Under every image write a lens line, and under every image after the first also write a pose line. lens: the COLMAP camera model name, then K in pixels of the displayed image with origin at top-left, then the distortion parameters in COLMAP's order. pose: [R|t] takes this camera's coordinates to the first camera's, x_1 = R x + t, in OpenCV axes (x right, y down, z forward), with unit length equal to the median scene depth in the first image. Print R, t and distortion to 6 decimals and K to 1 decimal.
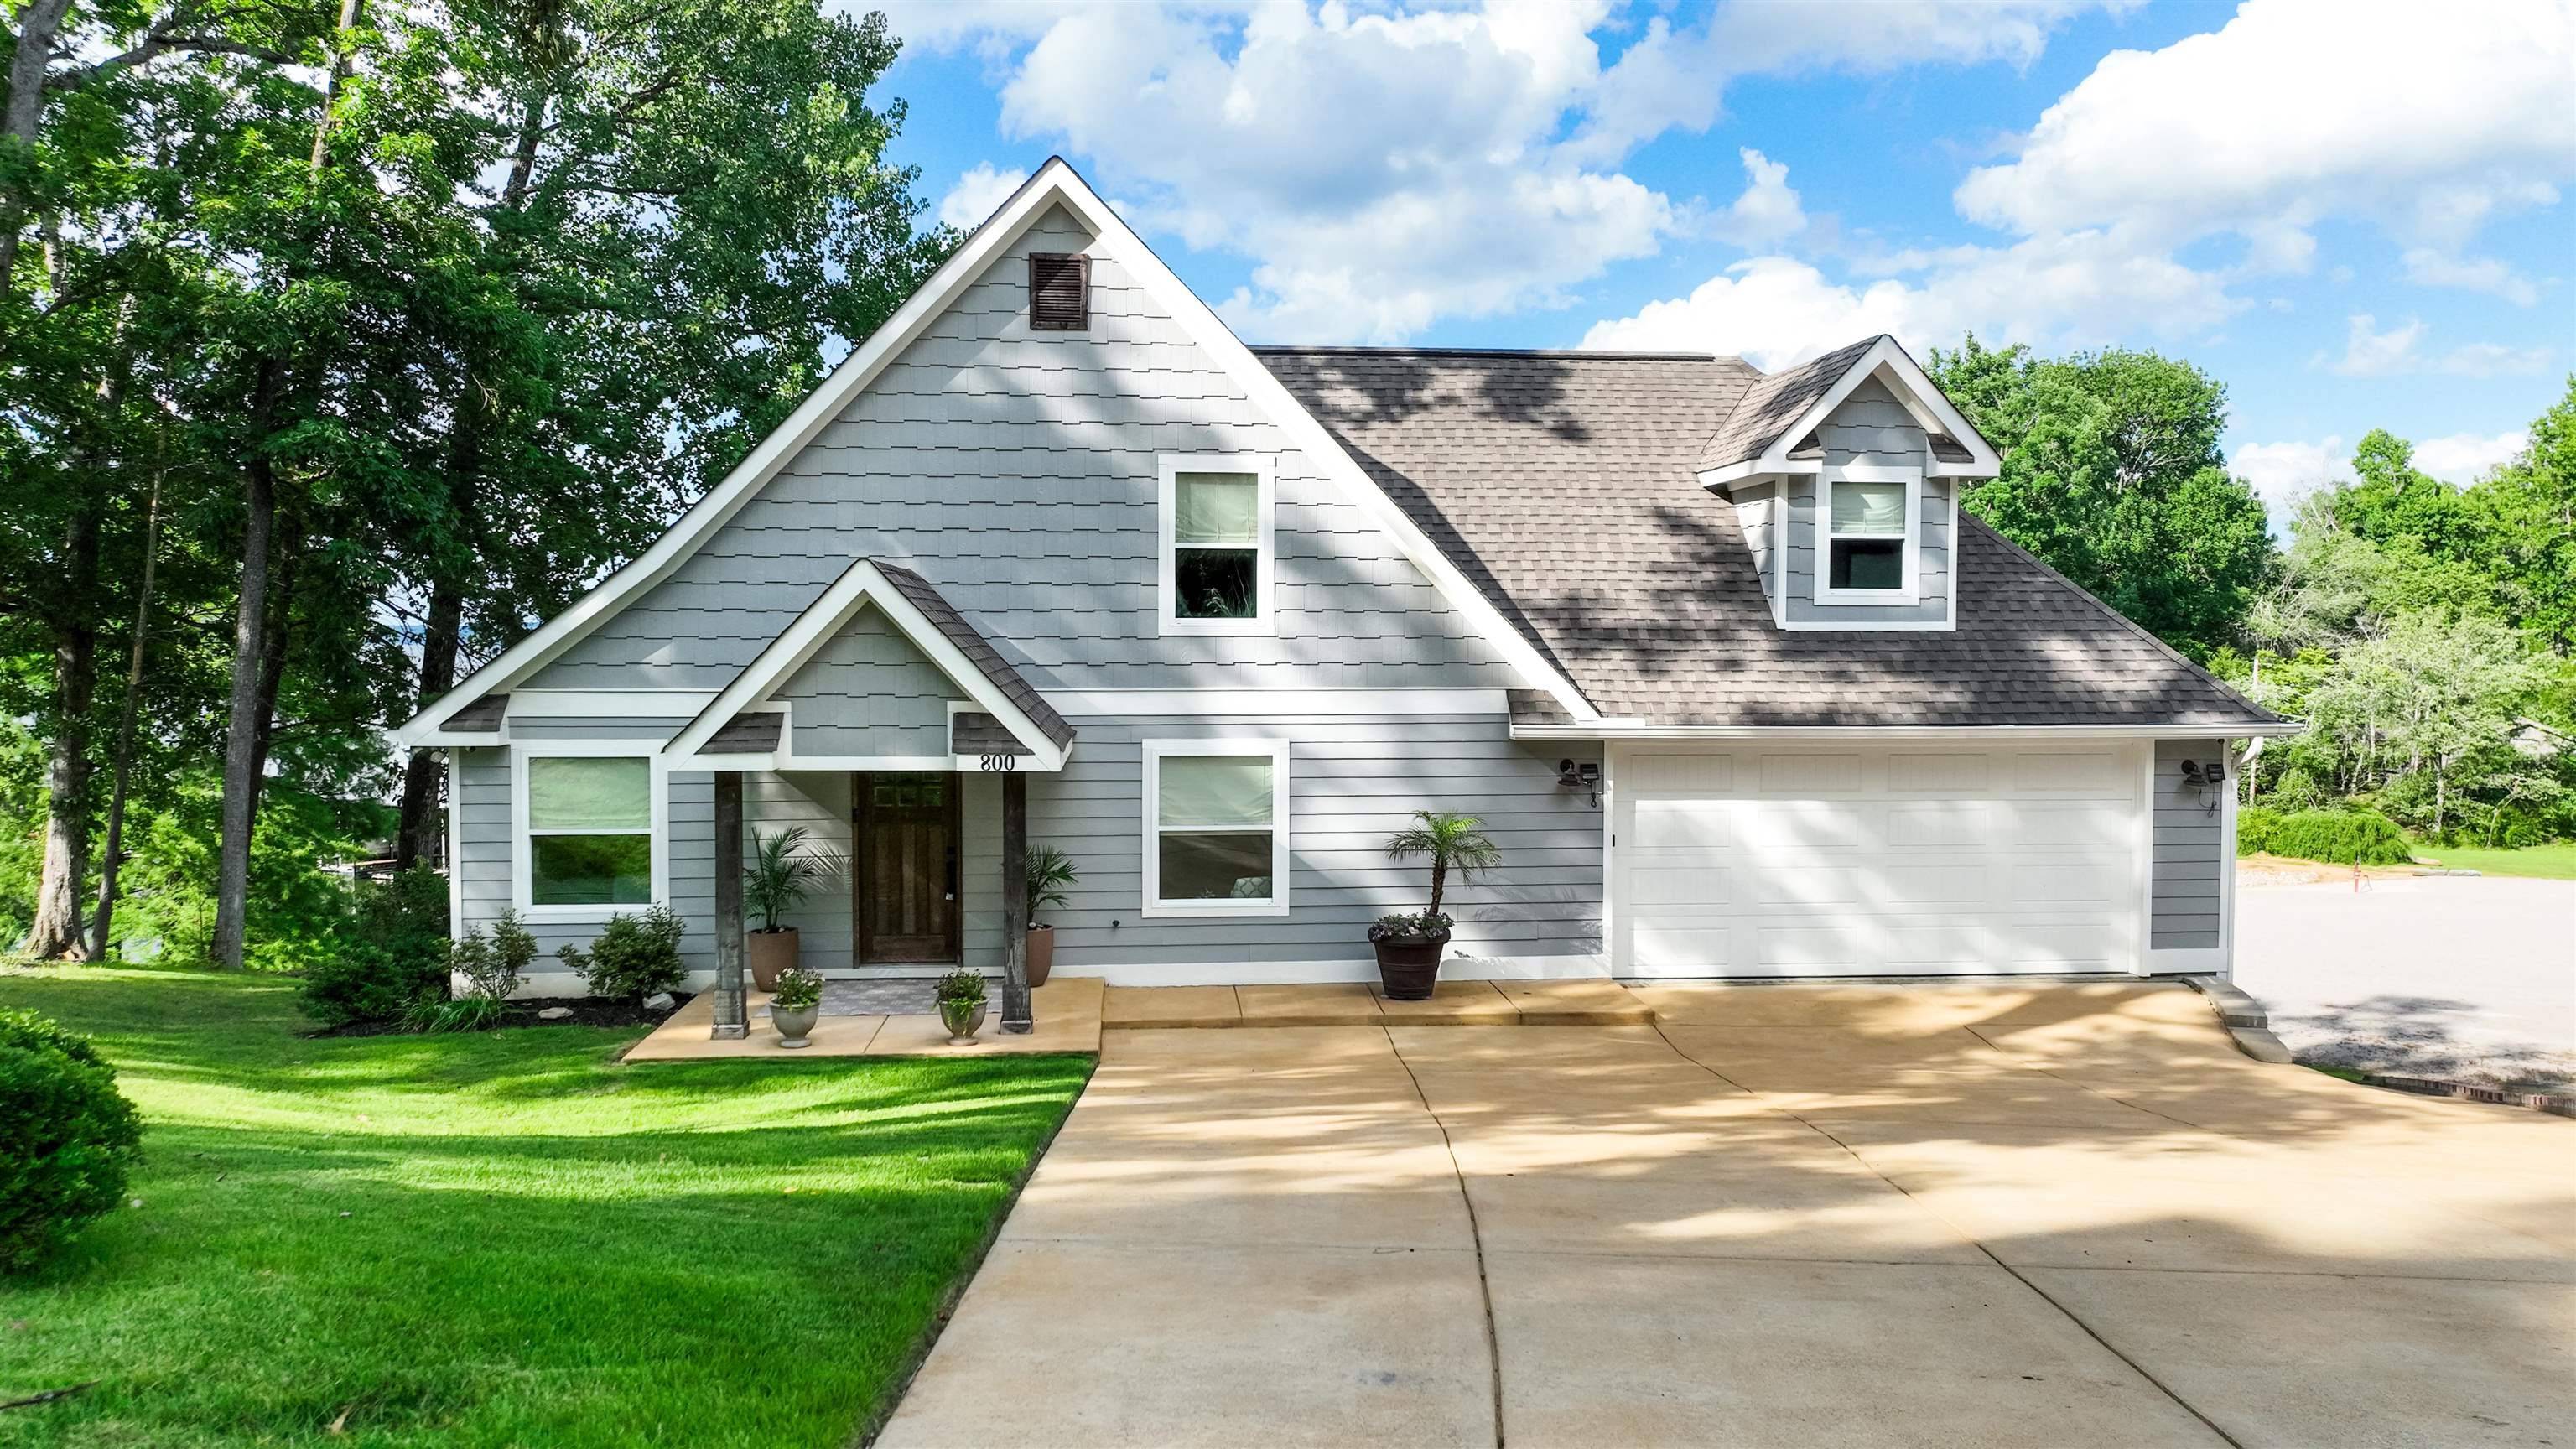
lens RADIAL K [[1808.3, 0, 1288.0], [0, 1808.3, 724.5], [0, 0, 1]] dist [-0.013289, 0.026341]
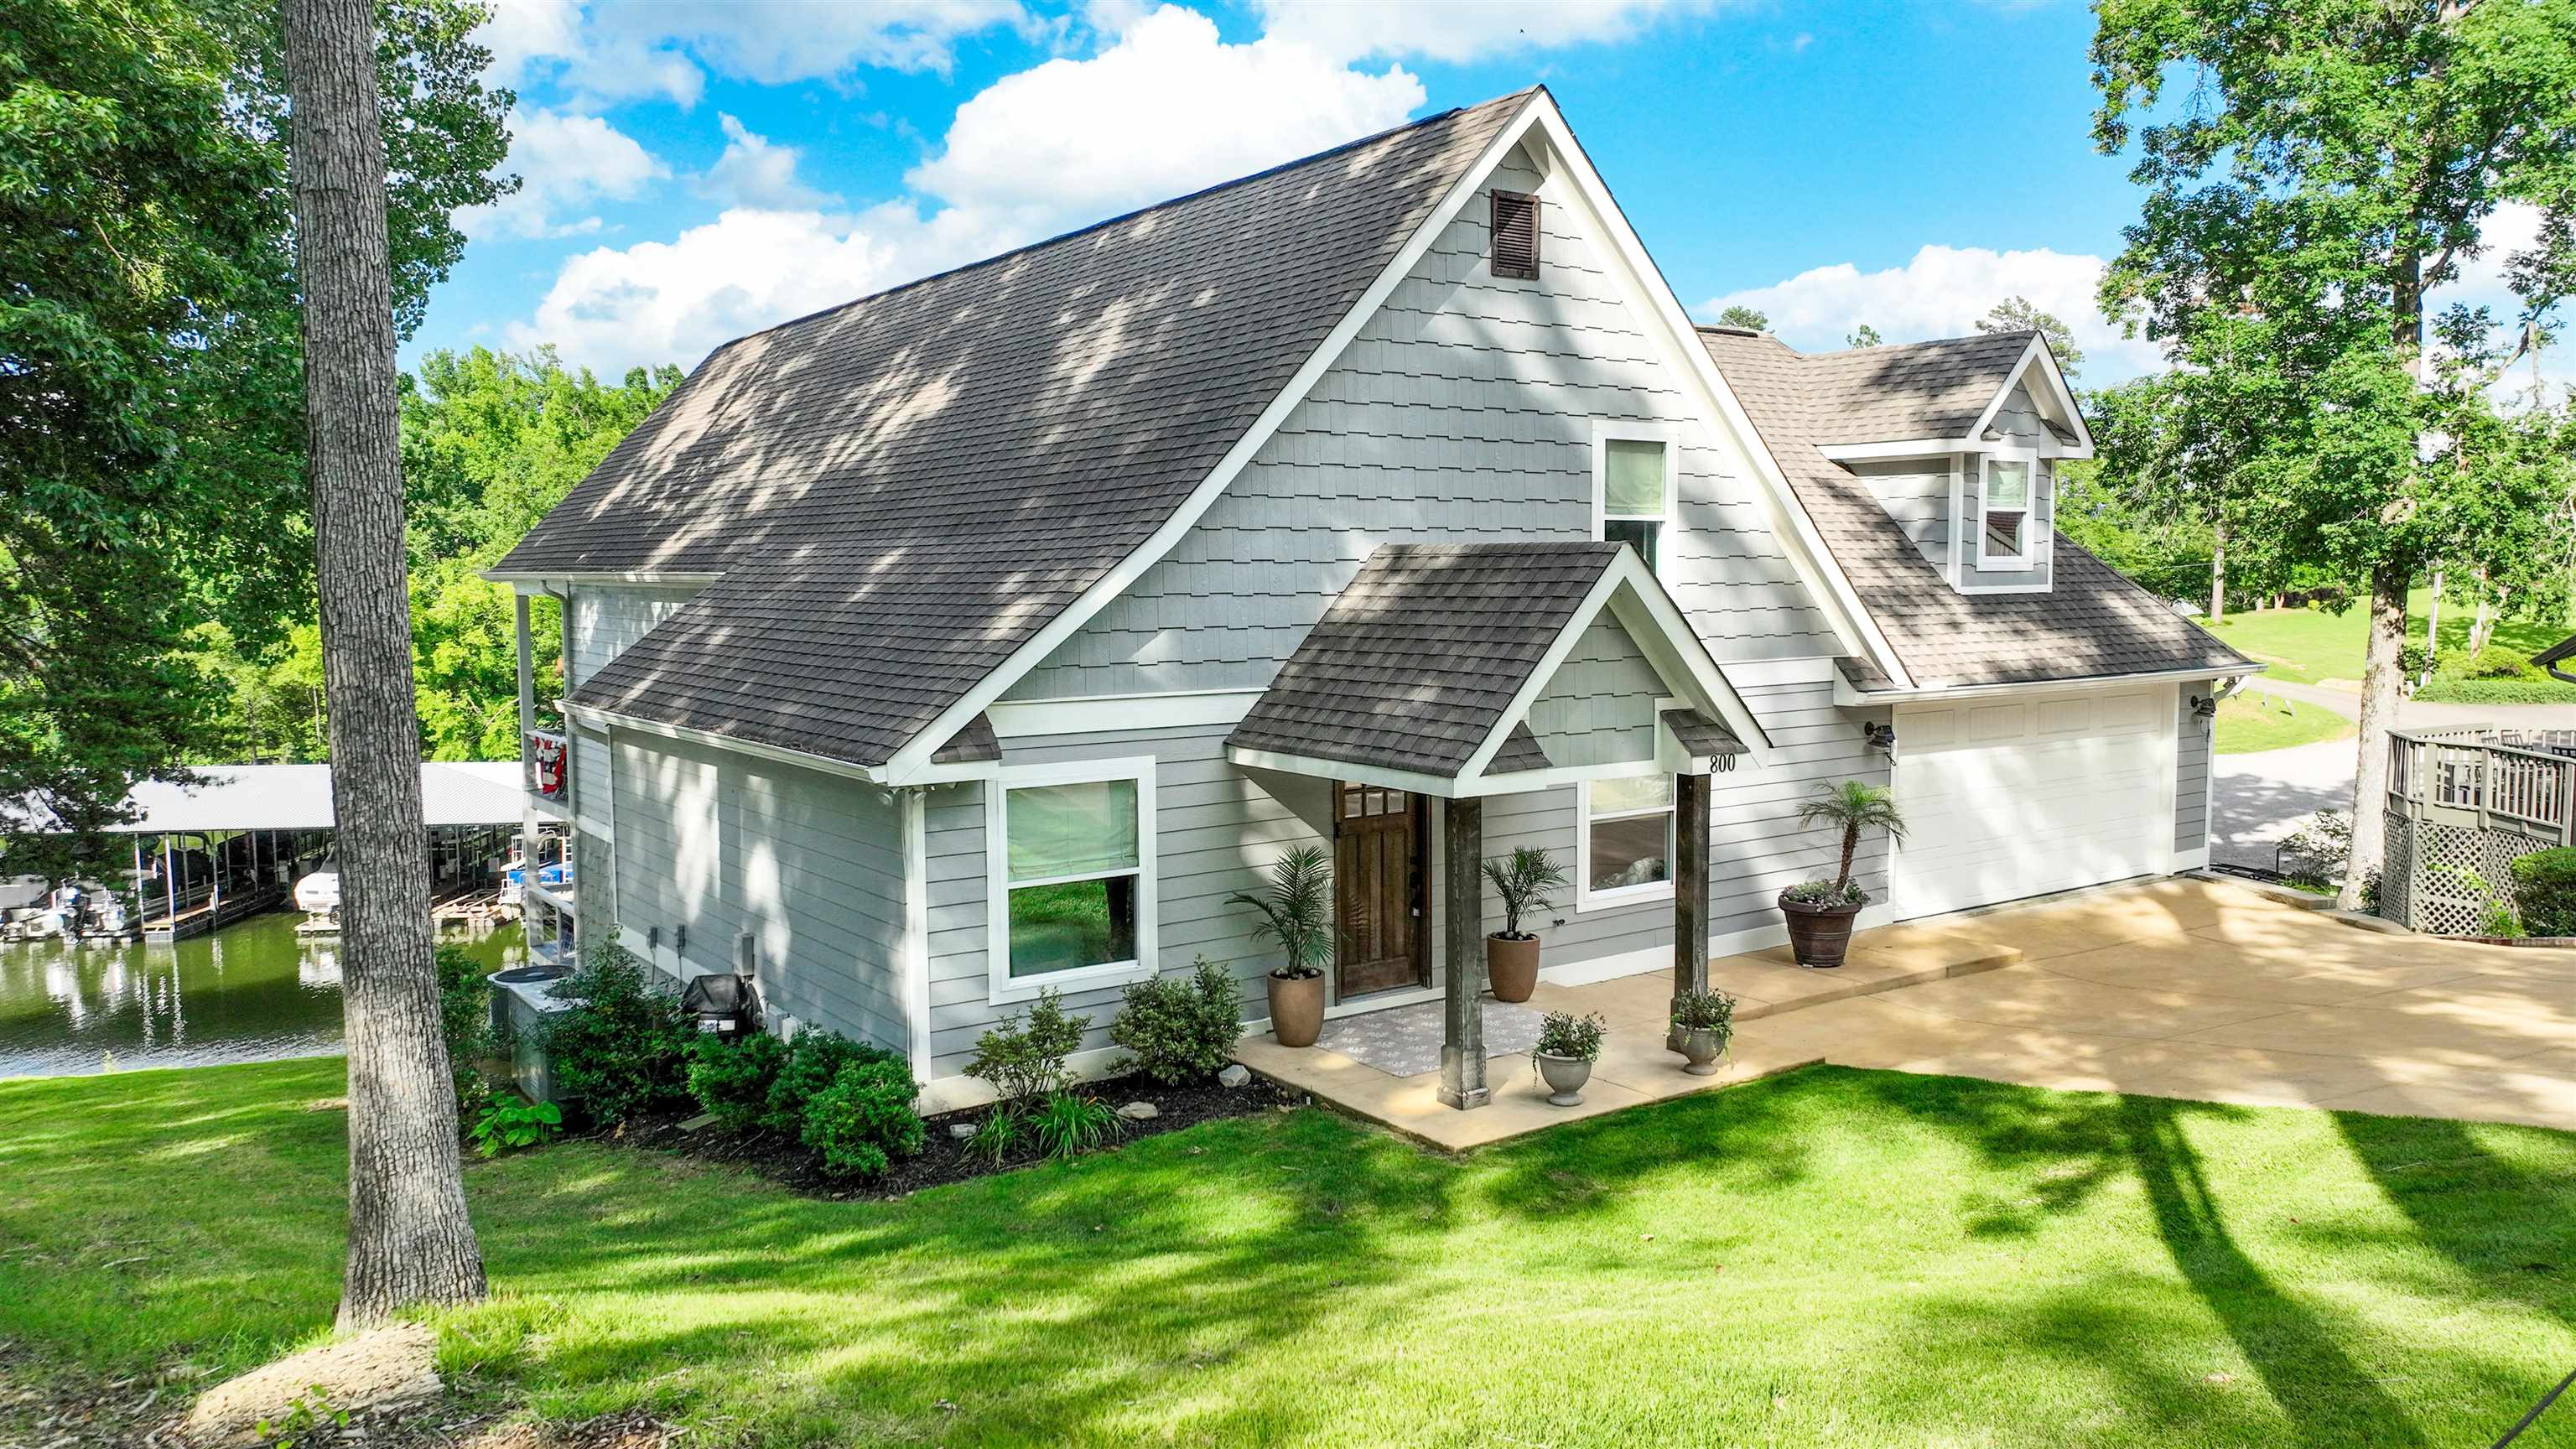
lens RADIAL K [[1808.3, 0, 1288.0], [0, 1808.3, 724.5], [0, 0, 1]] dist [-0.013289, 0.026341]
pose [[0.863752, -0.051968, 0.501230, -0.681037], [0.030976, 0.998263, 0.050121, -0.043205], [-0.502964, -0.027766, 0.863861, 0.265463]]
